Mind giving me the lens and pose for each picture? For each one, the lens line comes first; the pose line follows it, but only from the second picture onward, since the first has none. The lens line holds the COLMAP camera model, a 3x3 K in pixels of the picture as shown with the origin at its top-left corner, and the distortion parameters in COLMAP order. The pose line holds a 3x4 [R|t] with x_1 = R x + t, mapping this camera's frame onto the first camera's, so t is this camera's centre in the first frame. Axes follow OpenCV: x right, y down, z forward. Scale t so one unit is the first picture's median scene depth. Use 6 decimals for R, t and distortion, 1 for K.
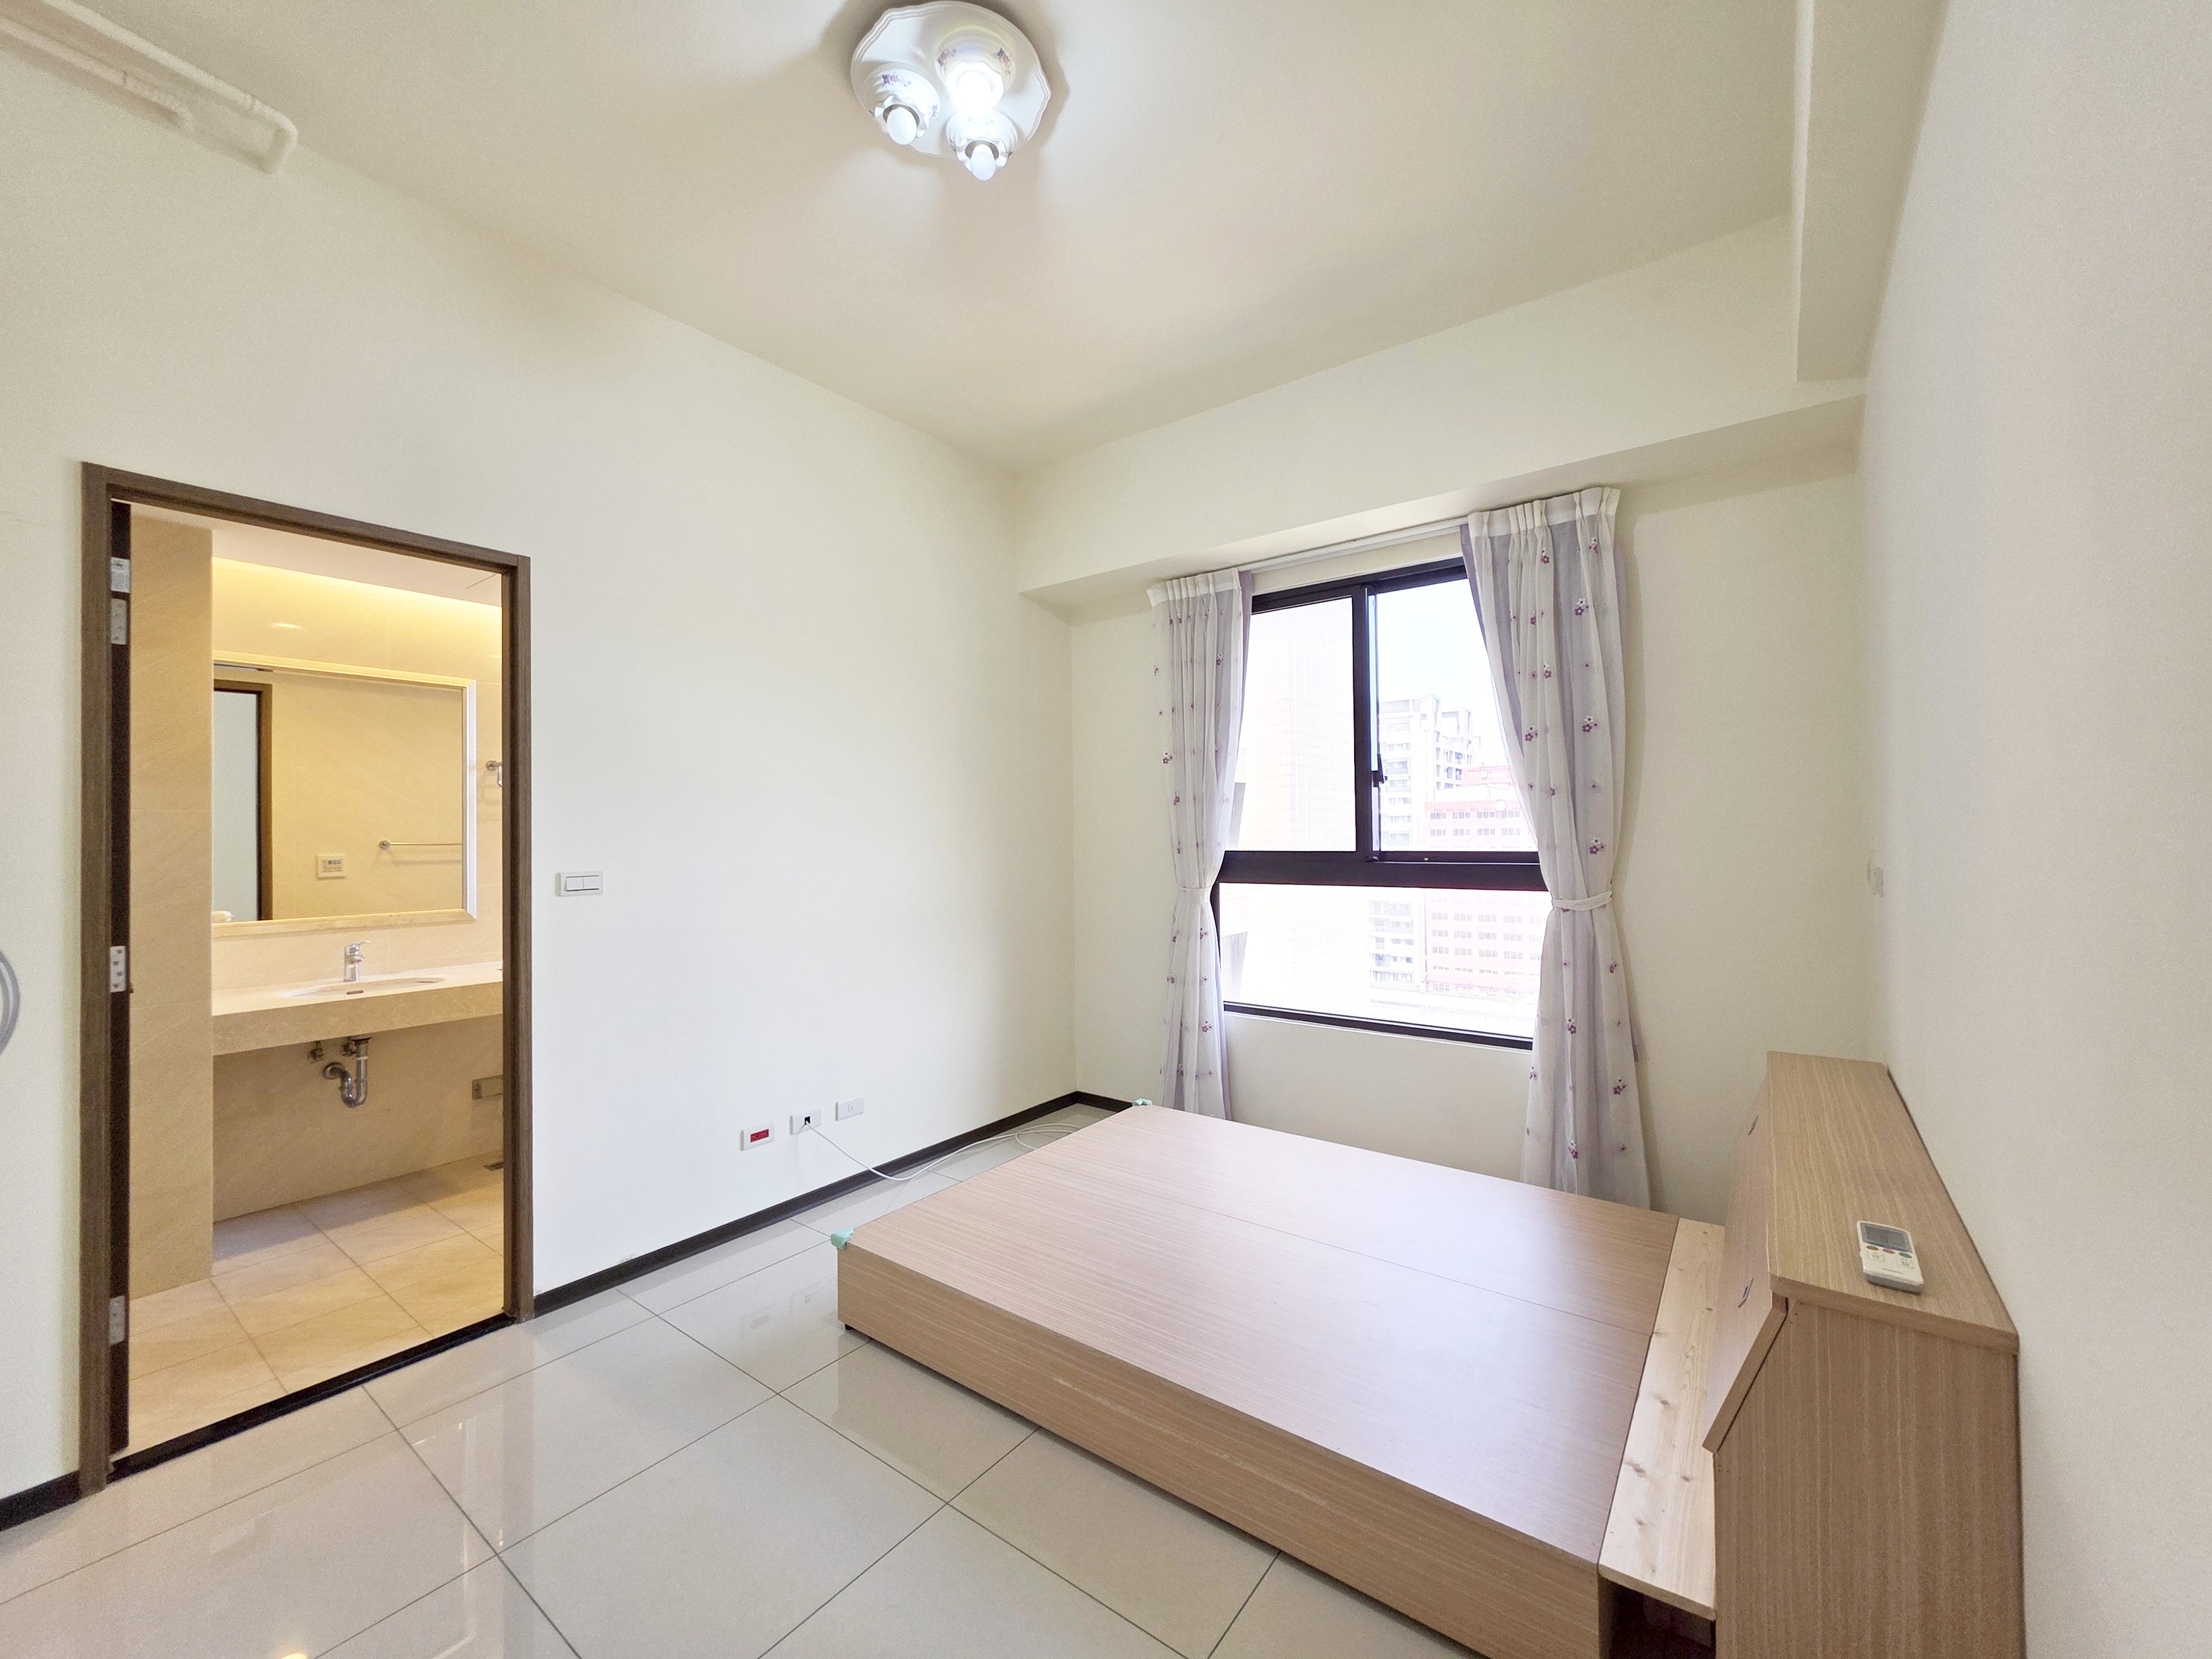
lens RADIAL K [[897.5, 0, 1106.0], [0, 897.5, 829.5], [0, 0, 1]] dist [-0.001026, -0.000170]
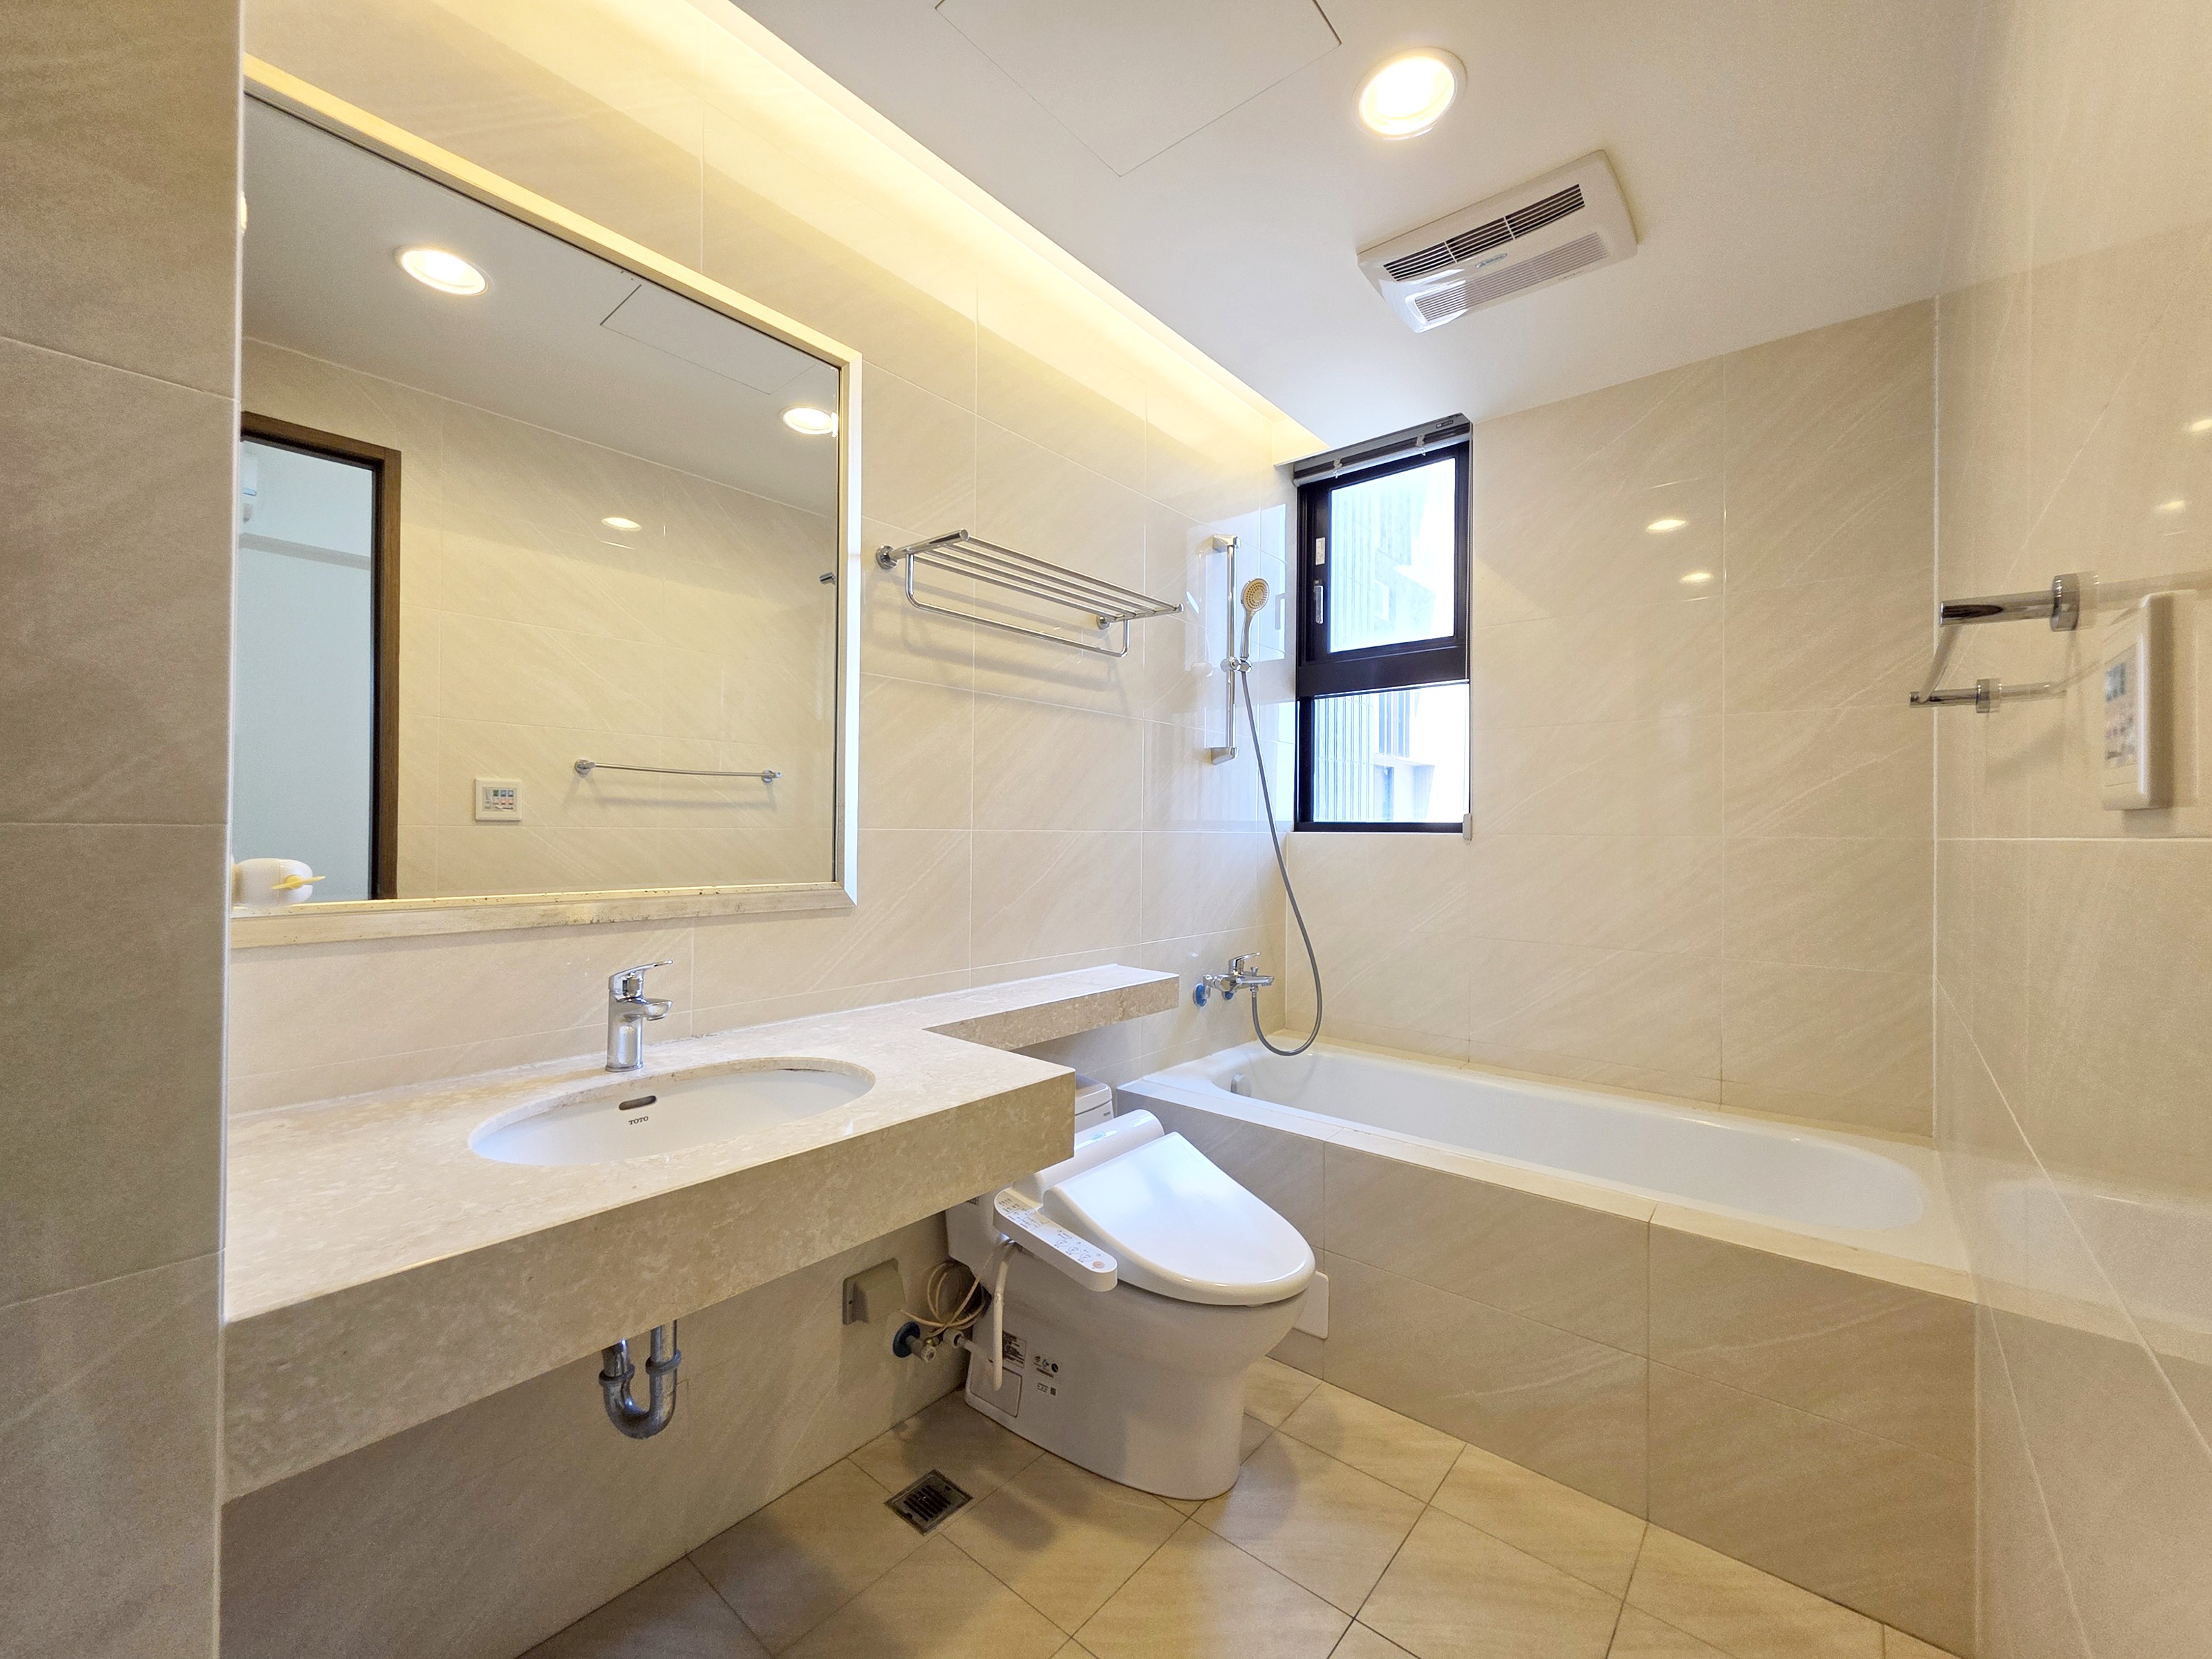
lens RADIAL K [[894.3, 0, 1106.0], [0, 894.3, 829.5], [0, 0, 1]] dist [-0.011339, -0.000015]
pose [[0.998577, 0.016551, -0.050694, -0.371627], [-0.016382, 0.999859, 0.003738, 0.039378], [0.050749, -0.002902, 0.998707, 0.382719]]
